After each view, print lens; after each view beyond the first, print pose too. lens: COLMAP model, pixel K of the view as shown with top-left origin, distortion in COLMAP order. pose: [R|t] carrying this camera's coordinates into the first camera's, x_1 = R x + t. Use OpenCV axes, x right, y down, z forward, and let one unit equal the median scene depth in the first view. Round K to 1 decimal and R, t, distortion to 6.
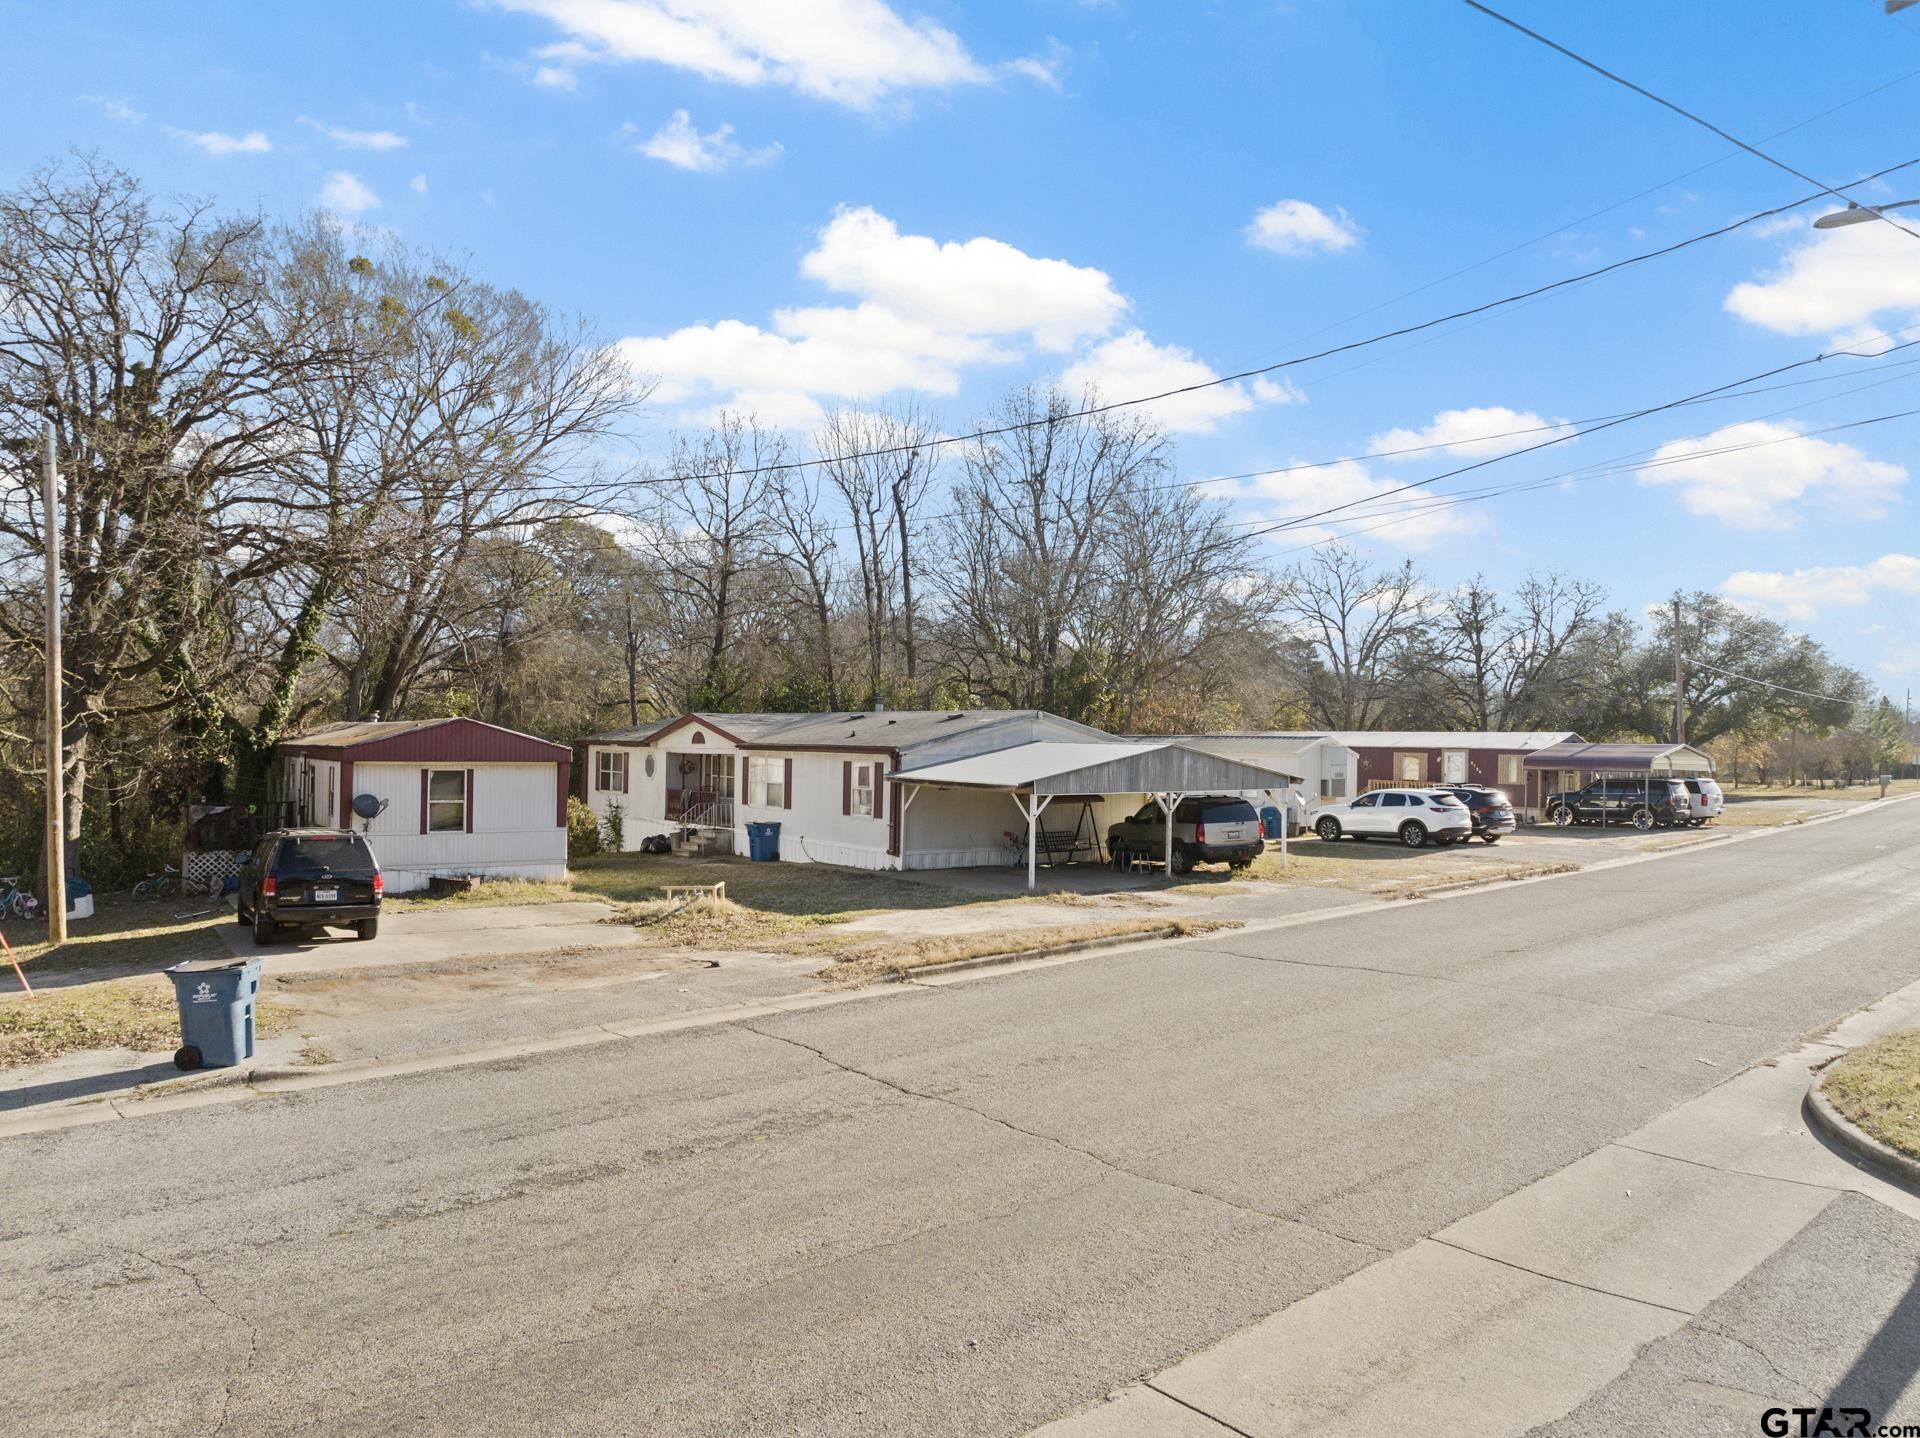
lens RADIAL K [[1342.3, 0, 960.0], [0, 1342.3, 719.0], [0, 0, 1]] dist [-0.023158, 0.003721]
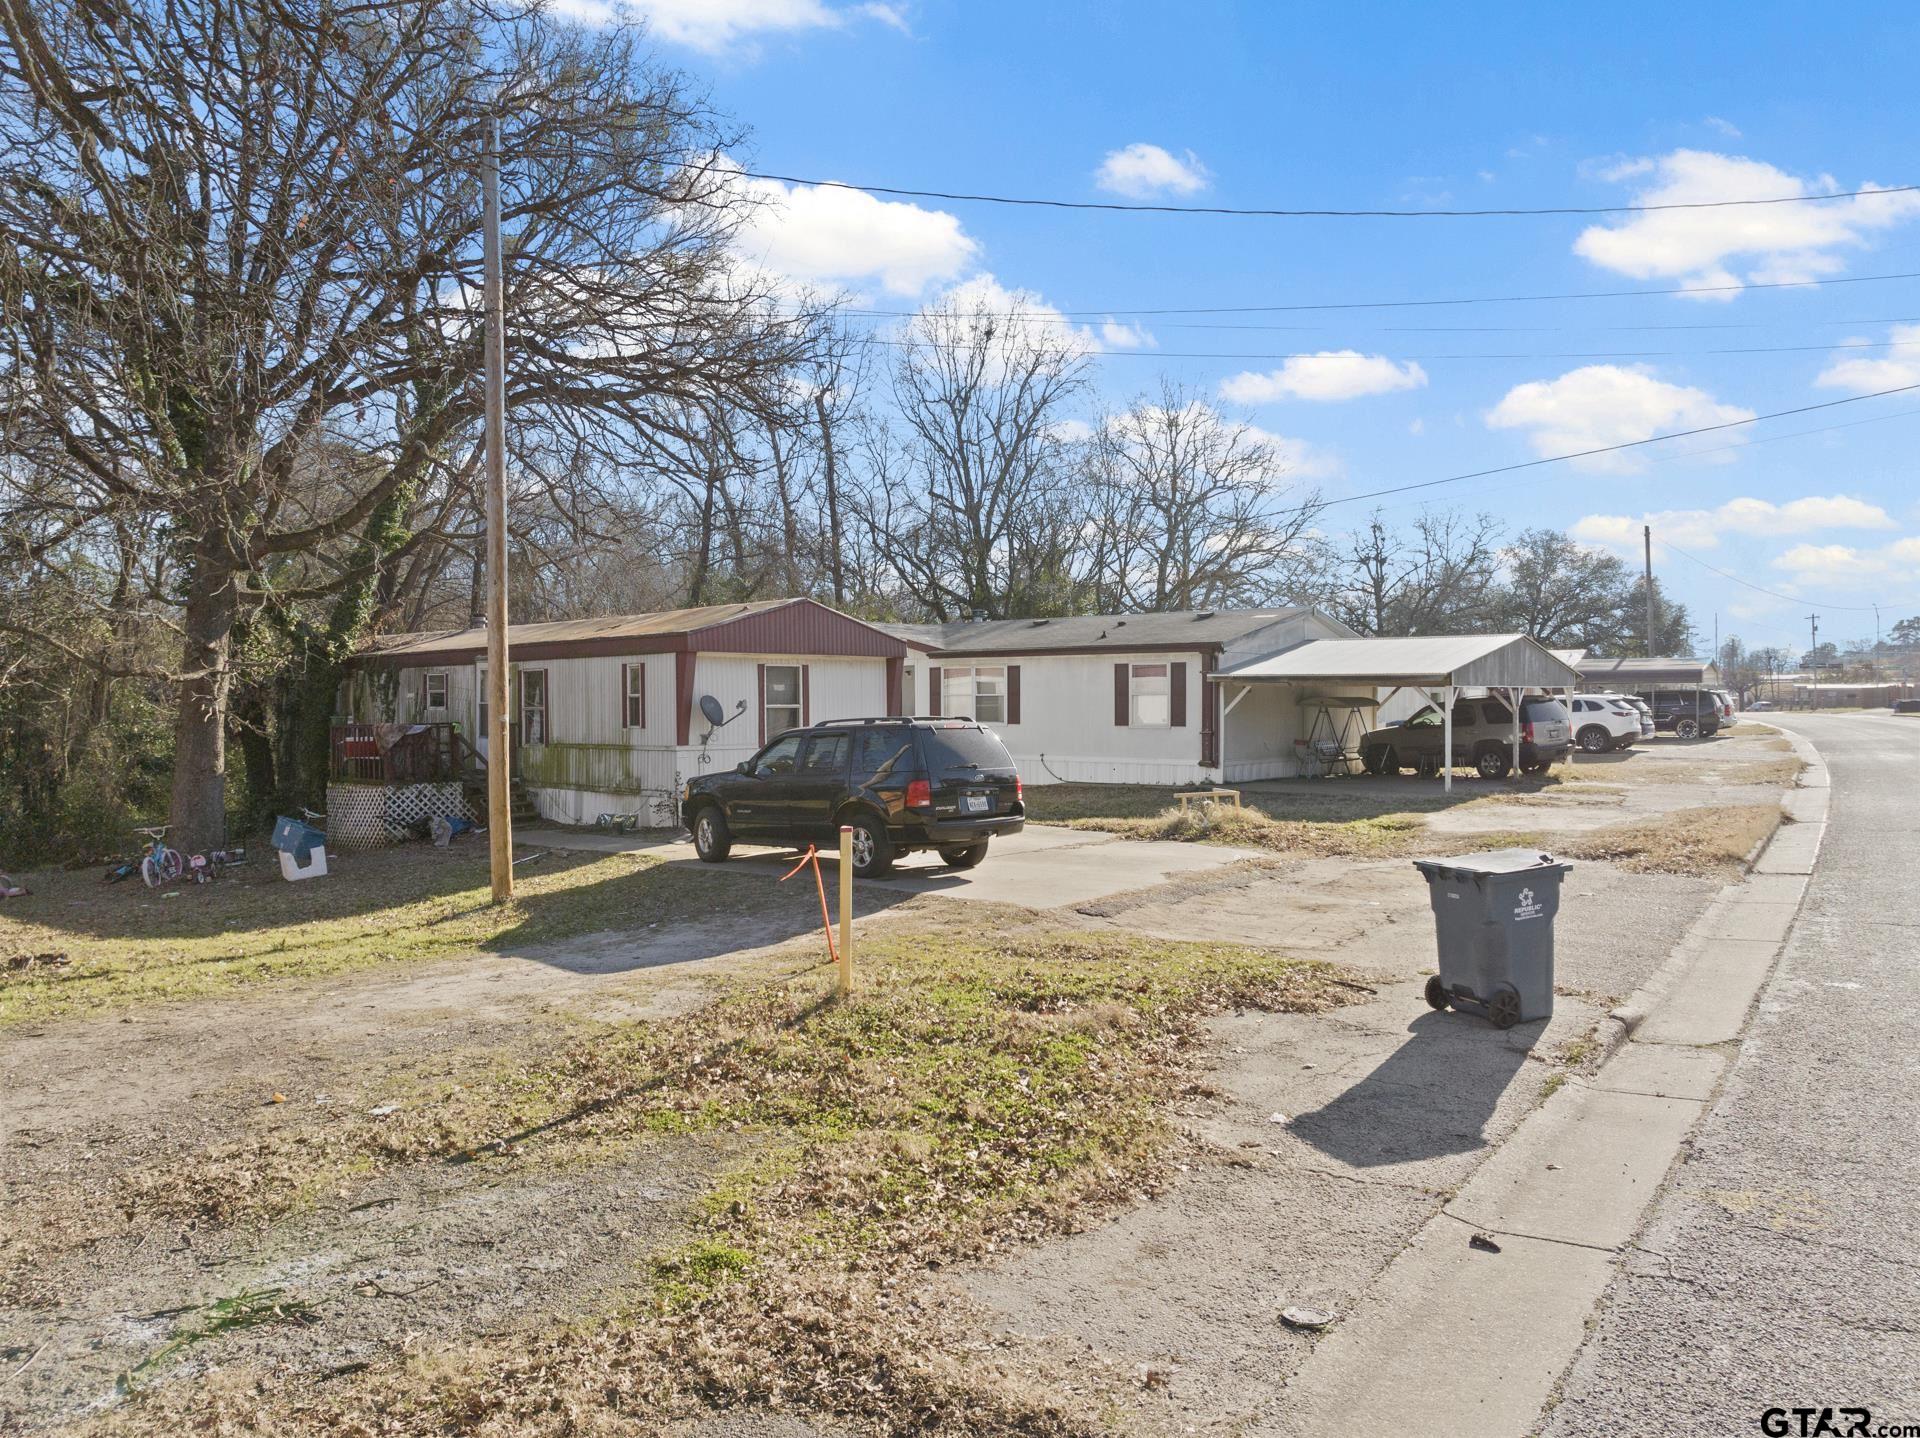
lens RADIAL K [[1335.1, 0, 959.5], [0, 1335.1, 782.8], [0, 0, 1]] dist [0.008244, 0.002209]
pose [[0.973740, -0.029218, 0.225778, -0.343571], [0.011263, 0.996698, 0.080408, 0.033443], [-0.227382, -0.075754, 0.970855, 0.148583]]
